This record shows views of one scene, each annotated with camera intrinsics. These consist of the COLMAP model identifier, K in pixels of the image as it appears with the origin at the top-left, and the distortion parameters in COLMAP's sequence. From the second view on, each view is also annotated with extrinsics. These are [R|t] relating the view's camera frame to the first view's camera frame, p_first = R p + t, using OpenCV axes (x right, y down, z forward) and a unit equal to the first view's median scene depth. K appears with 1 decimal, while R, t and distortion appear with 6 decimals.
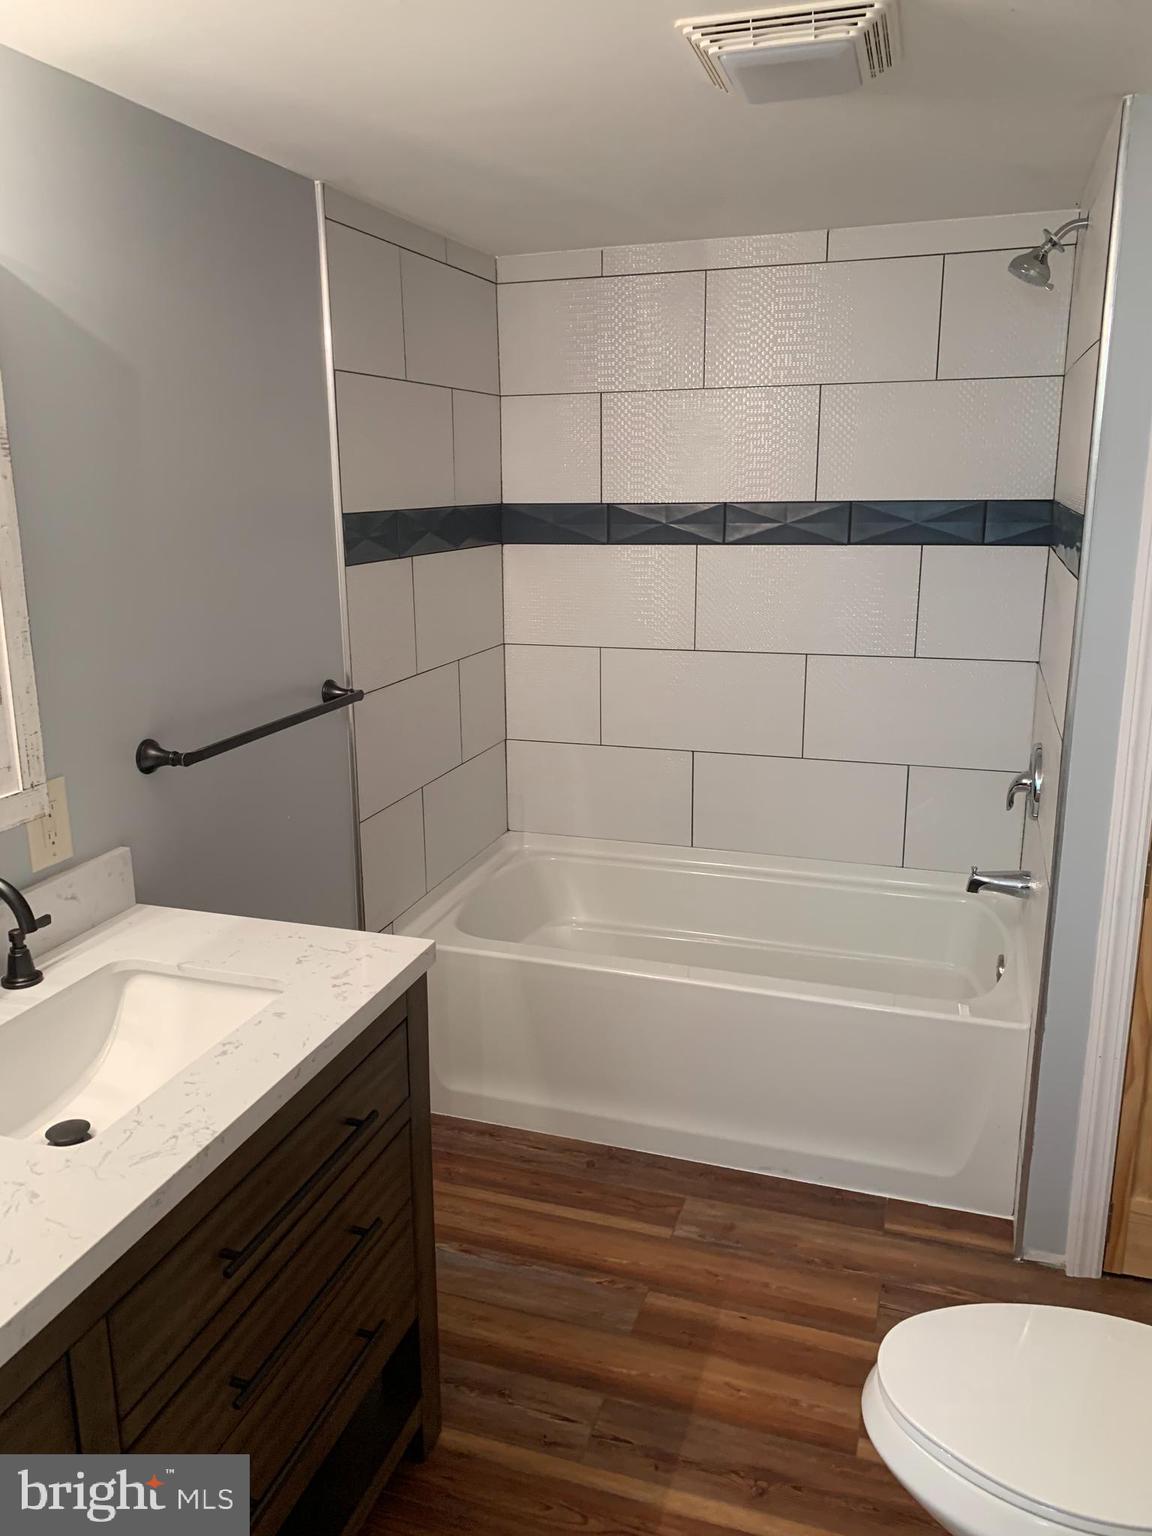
lens RADIAL K [[1170.6, 0, 571.1], [0, 1170.6, 774.0], [0, 0, 1]] dist [0.040817, -0.047732]
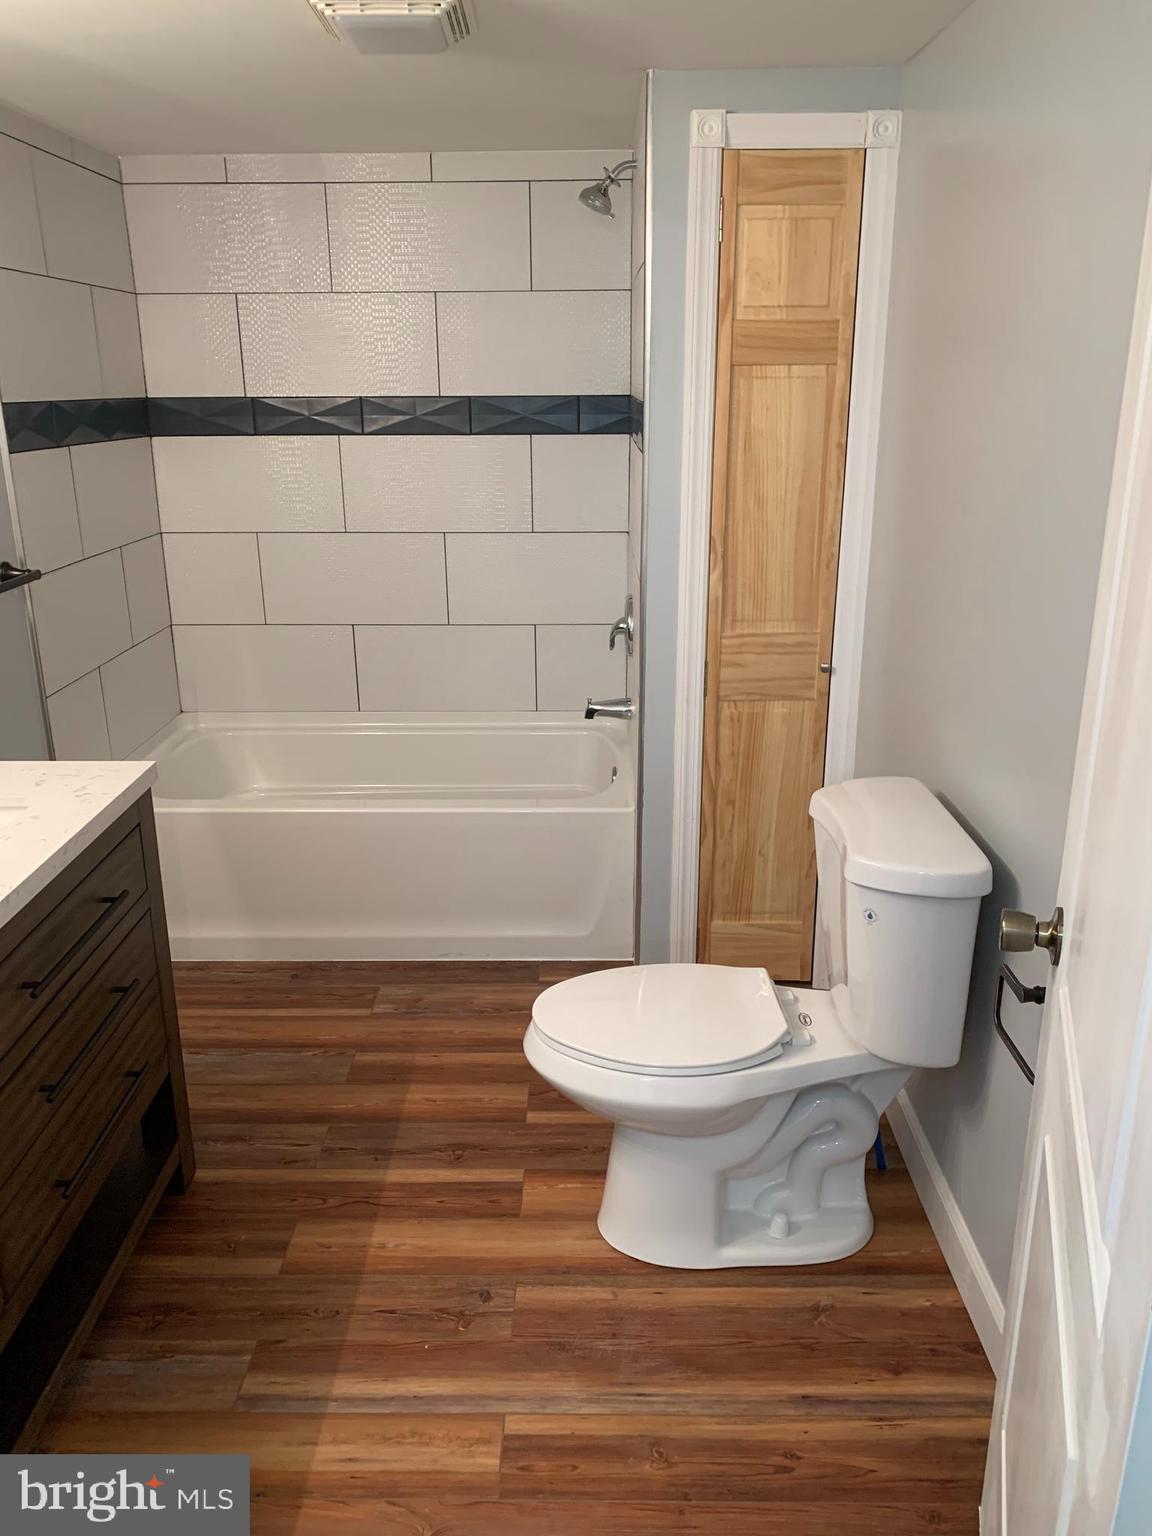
lens RADIAL K [[1170.6, 0, 572.0], [0, 1170.6, 782.5], [0, 0, 1]] dist [0.040817, -0.047732]
pose [[0.953118, -0.092449, 0.288130, -0.039973], [0.070218, 0.993767, 0.086582, 0.060628], [-0.294339, -0.062291, 0.953669, -0.183197]]
